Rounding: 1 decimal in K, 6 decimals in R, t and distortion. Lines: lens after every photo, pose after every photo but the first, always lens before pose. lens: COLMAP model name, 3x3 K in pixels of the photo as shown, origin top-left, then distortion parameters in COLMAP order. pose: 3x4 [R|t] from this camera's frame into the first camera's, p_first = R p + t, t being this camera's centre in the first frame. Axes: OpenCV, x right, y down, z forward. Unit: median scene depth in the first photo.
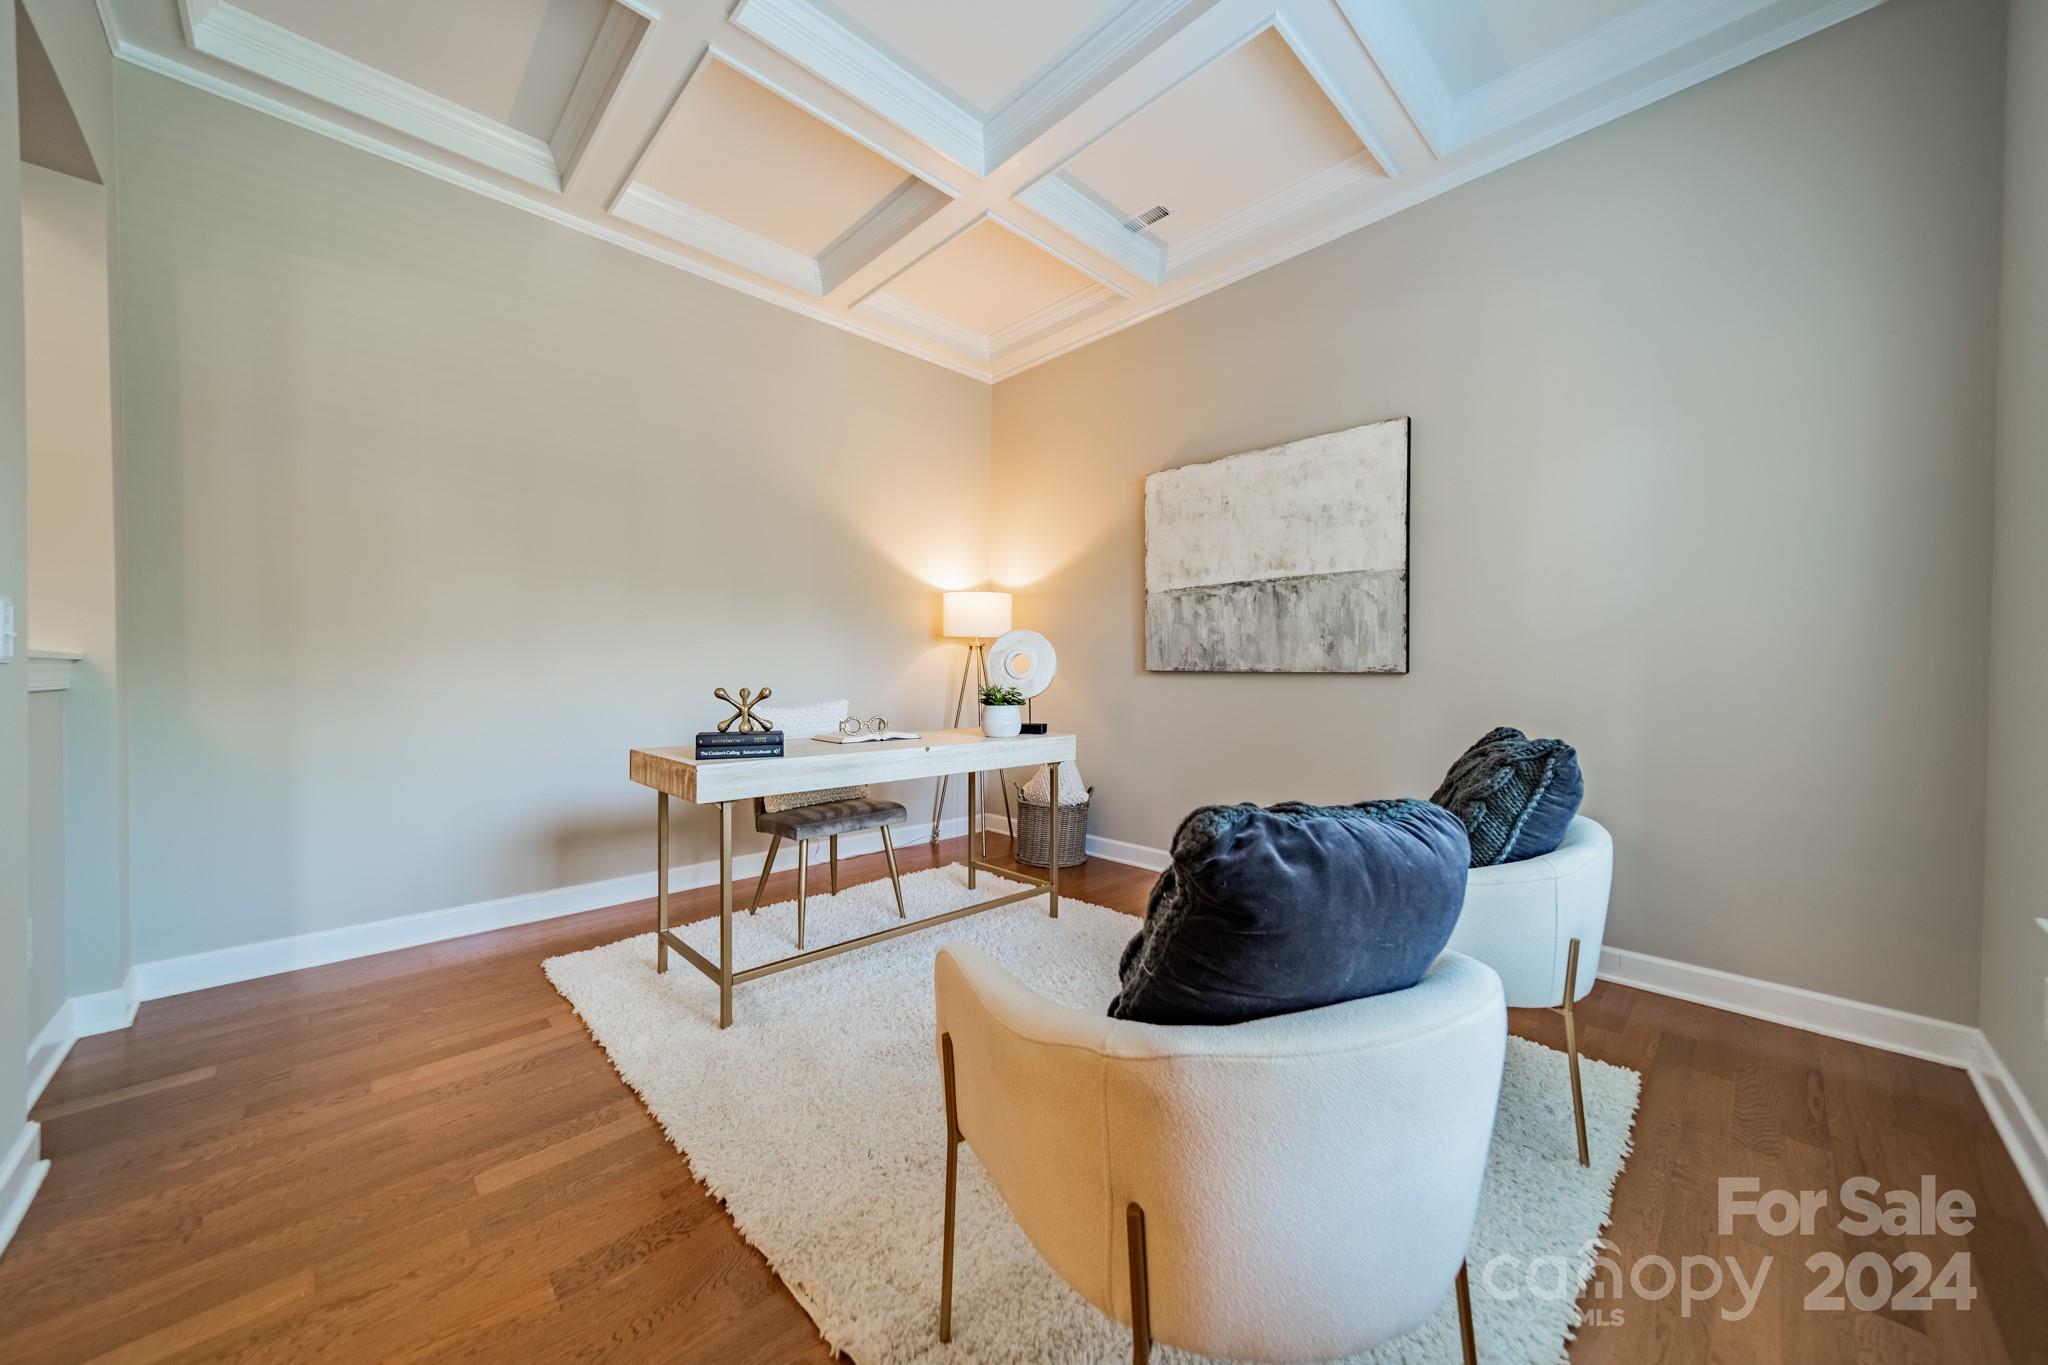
lens RADIAL K [[728.1, 0, 1016.5], [0, 728.1, 677.1], [0, 0, 1]] dist [0.006784, 0.000237]
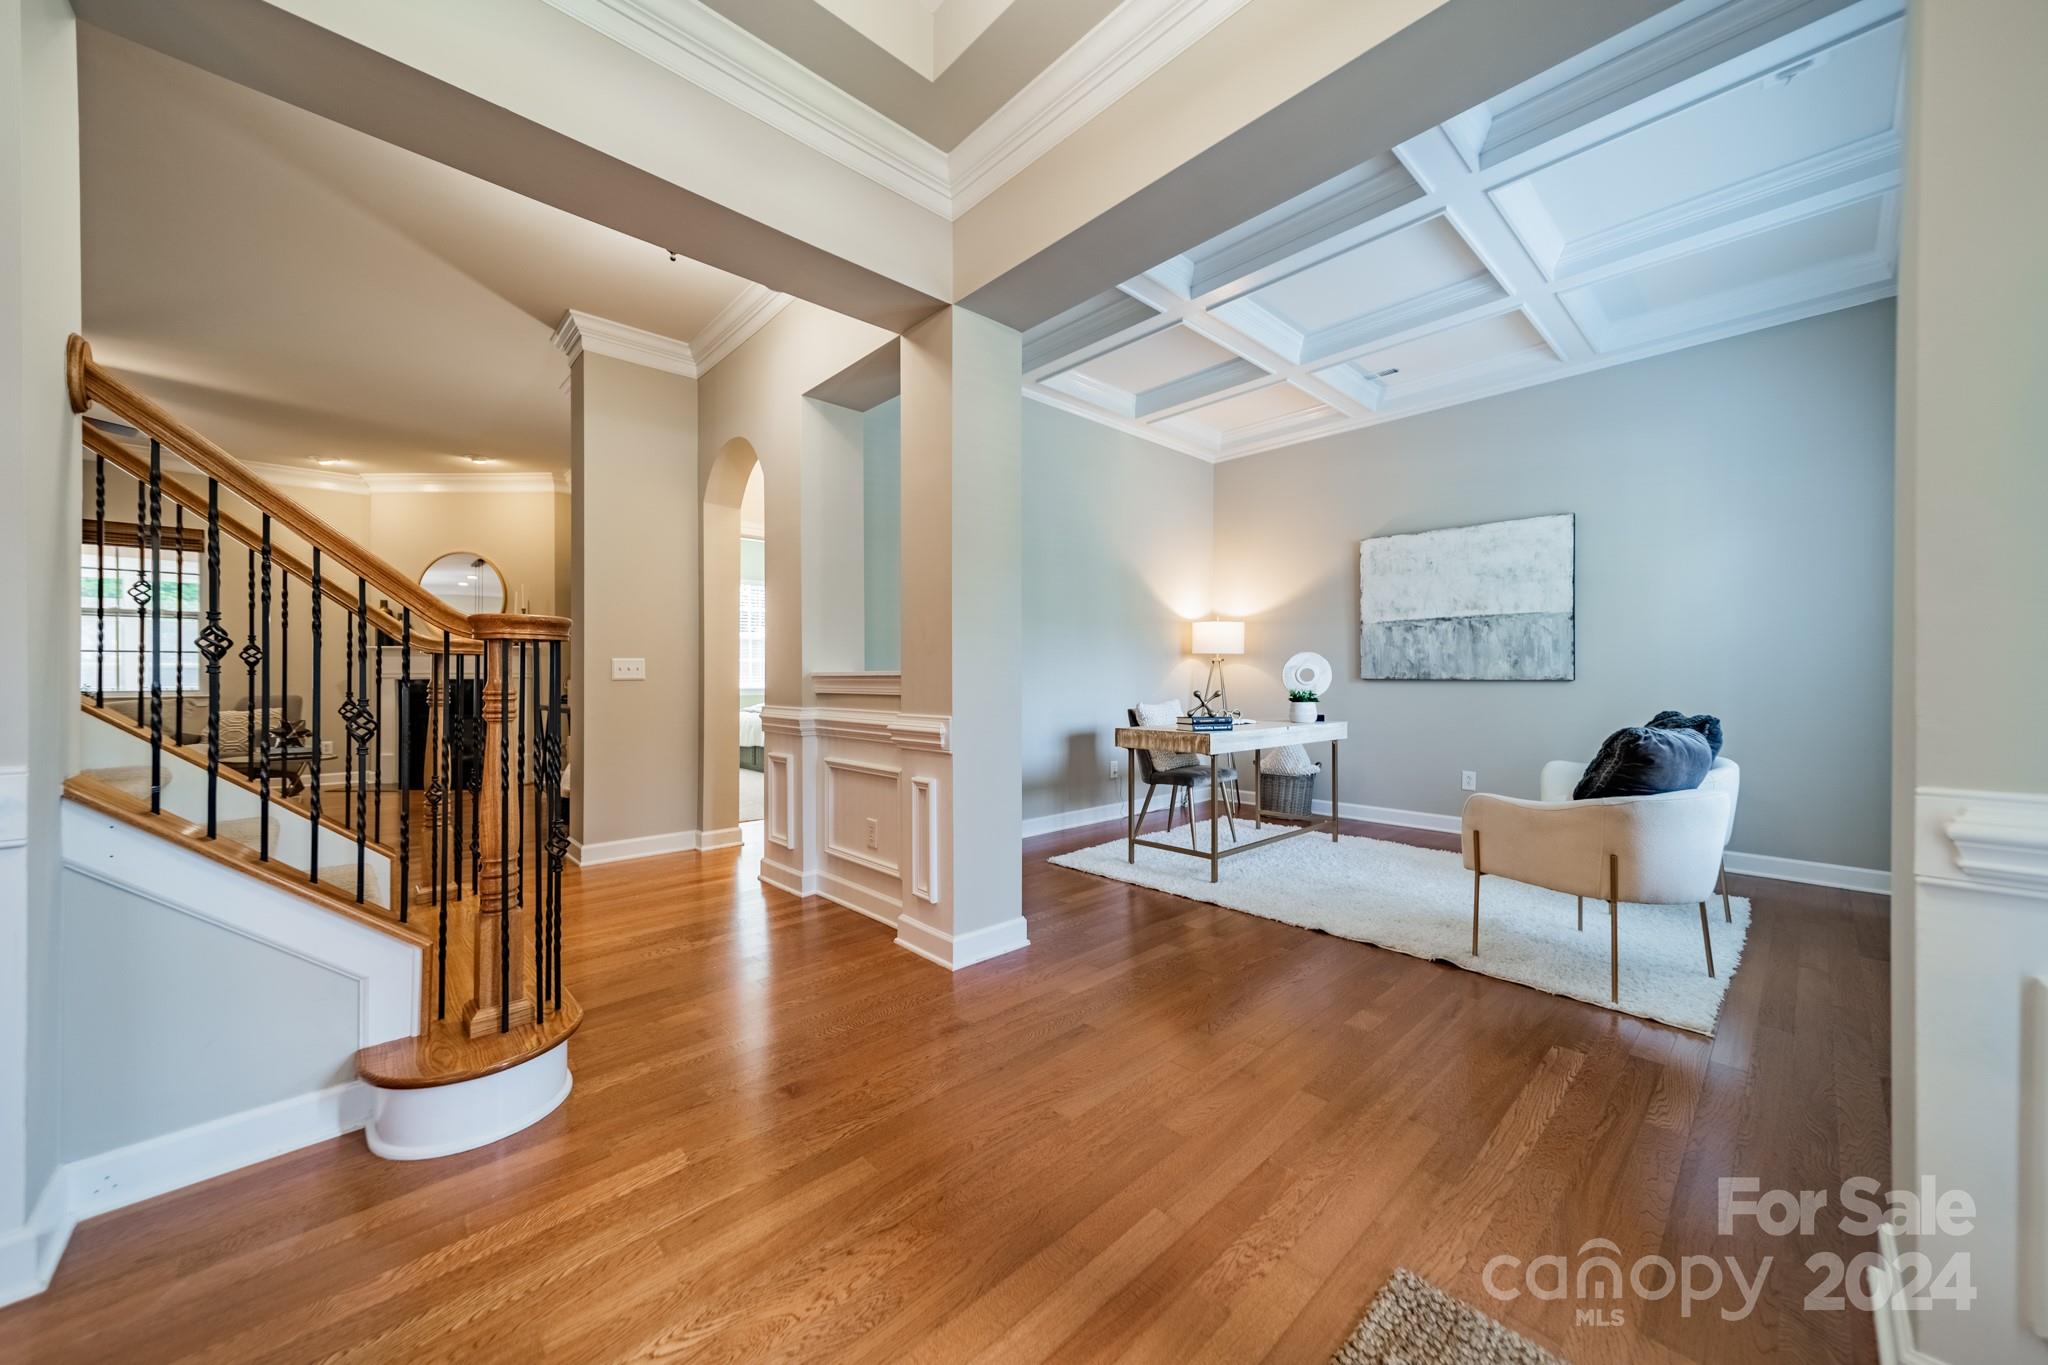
lens RADIAL K [[728.1, 0, 1026.8], [0, 728.1, 676.6], [0, 0, 1]] dist [0.006784, 0.000237]
pose [[0.999766, -0.003760, -0.021285, -0.509813], [0.003560, 0.999949, -0.009421, -0.002585], [0.021319, 0.009343, 0.999729, -0.488360]]
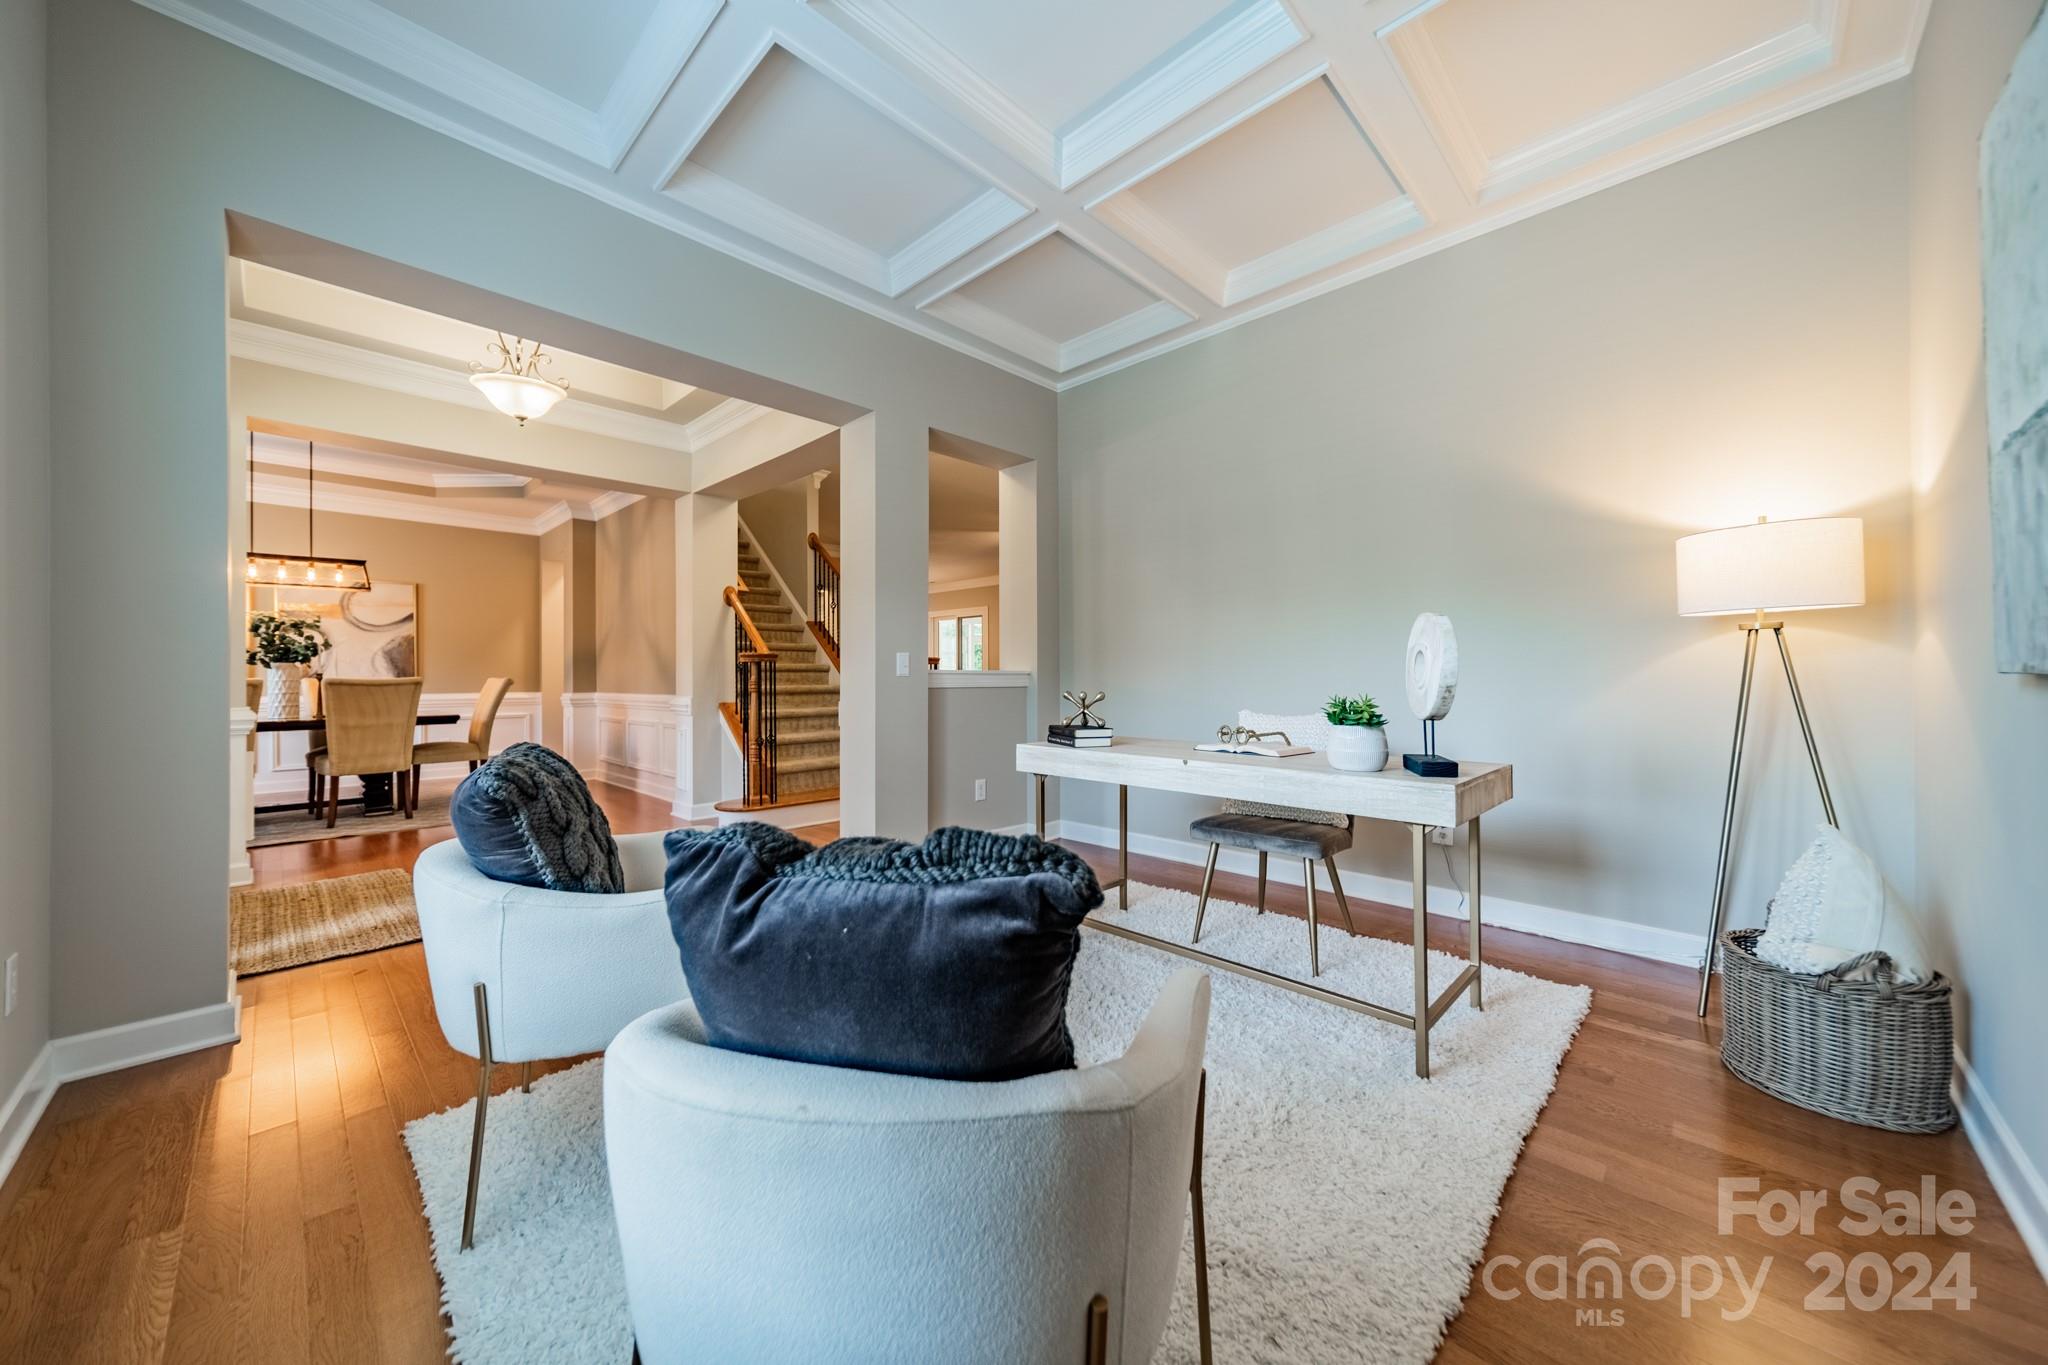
lens RADIAL K [[728.1, 0, 1020.6], [0, 728.1, 669.3], [0, 0, 1]] dist [0.006784, 0.000237]
pose [[0.024595, -0.014916, -0.999586, 0.690997], [-0.005955, 0.999869, -0.015067, -0.002797], [0.999680, 0.006323, 0.024503, 0.664723]]
